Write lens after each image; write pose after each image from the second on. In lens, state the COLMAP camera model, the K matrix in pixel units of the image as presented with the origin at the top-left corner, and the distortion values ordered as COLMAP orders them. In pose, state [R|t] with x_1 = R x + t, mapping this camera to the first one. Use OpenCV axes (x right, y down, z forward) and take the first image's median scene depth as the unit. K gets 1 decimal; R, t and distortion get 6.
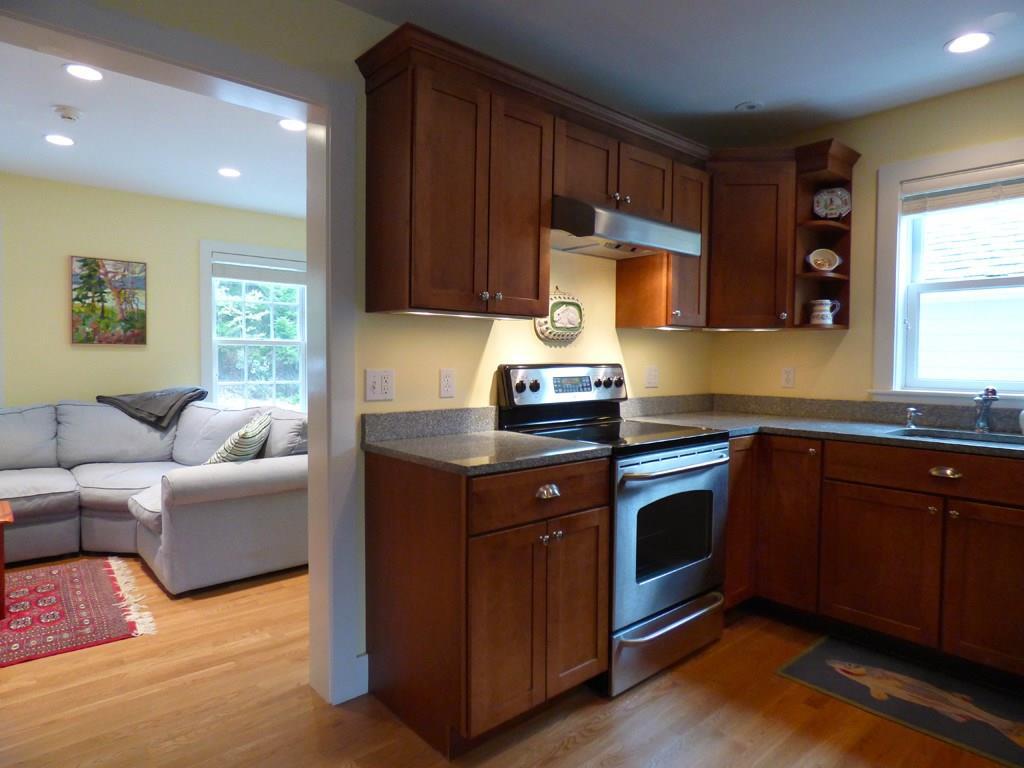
lens RADIAL K [[618.5, 0, 512.0], [0, 618.5, 384.0], [0, 0, 1]] dist [-0.006192, -0.000145]
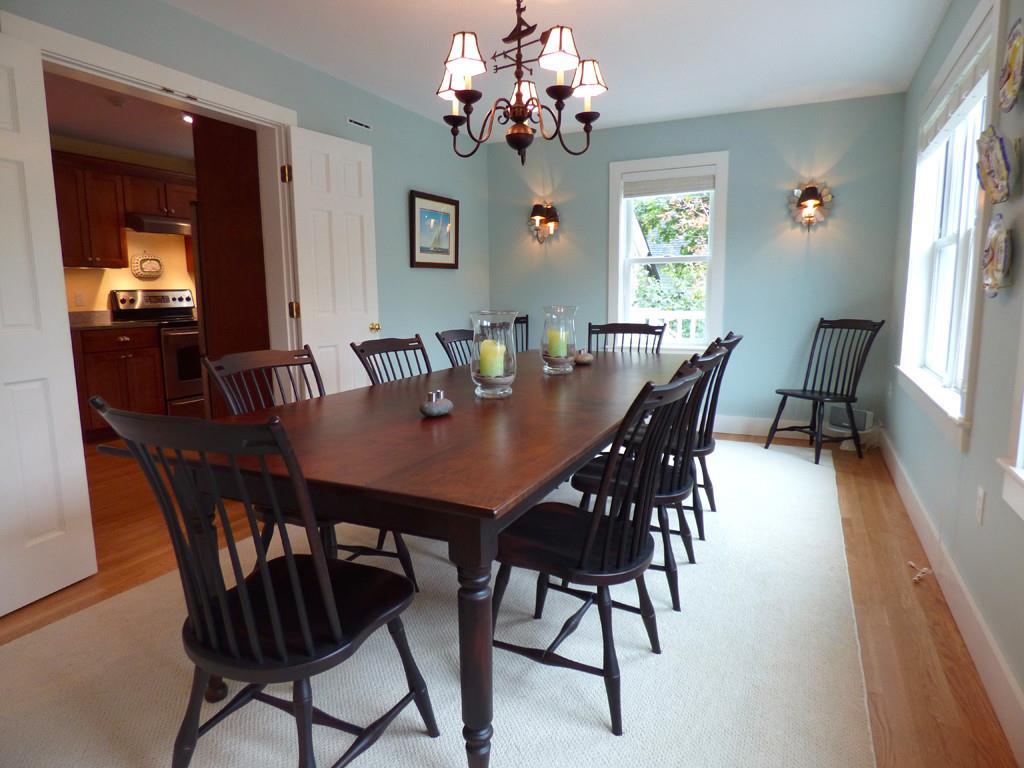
lens RADIAL K [[618.5, 0, 512.0], [0, 618.5, 384.0], [0, 0, 1]] dist [-0.006192, -0.000145]
pose [[0.920358, -0.075047, 0.383808, 0.387865], [0.034473, 0.993163, 0.111530, 0.094027], [-0.389554, -0.089417, 0.916653, -1.406619]]
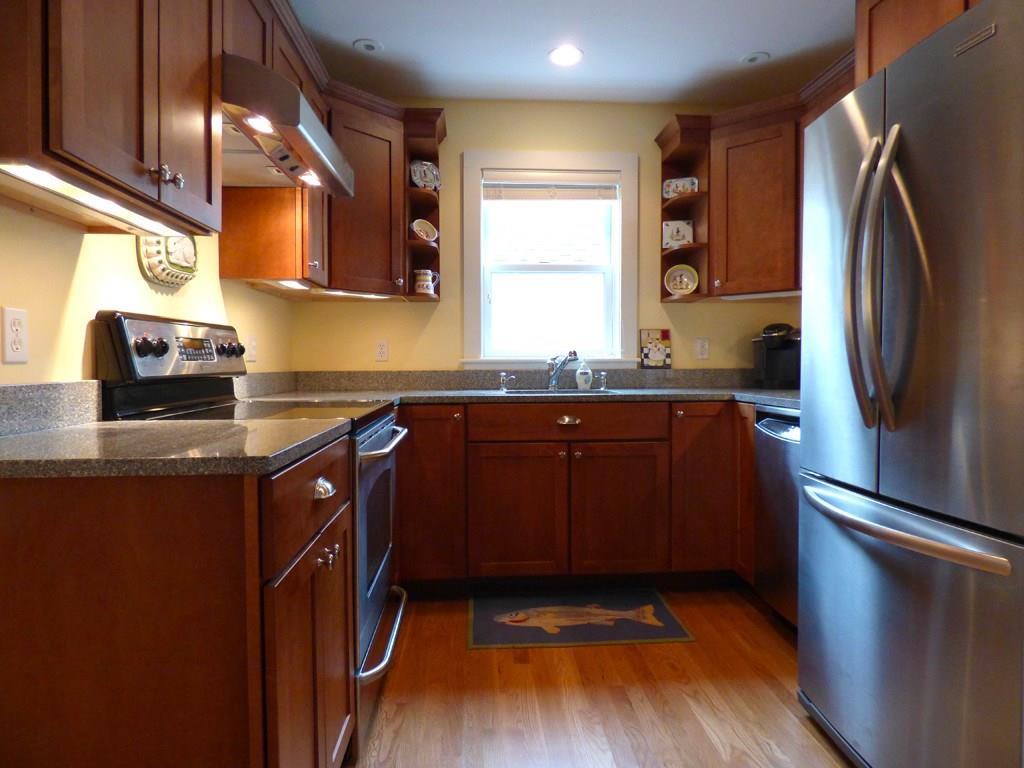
lens RADIAL K [[618.5, 0, 512.0], [0, 618.5, 384.0], [0, 0, 1]] dist [-0.006192, -0.000145]
pose [[0.607481, -0.036892, 0.793477, -0.240302], [0.043026, 0.998983, 0.013507, 0.045984], [-0.793168, 0.025935, 0.608450, 0.316145]]
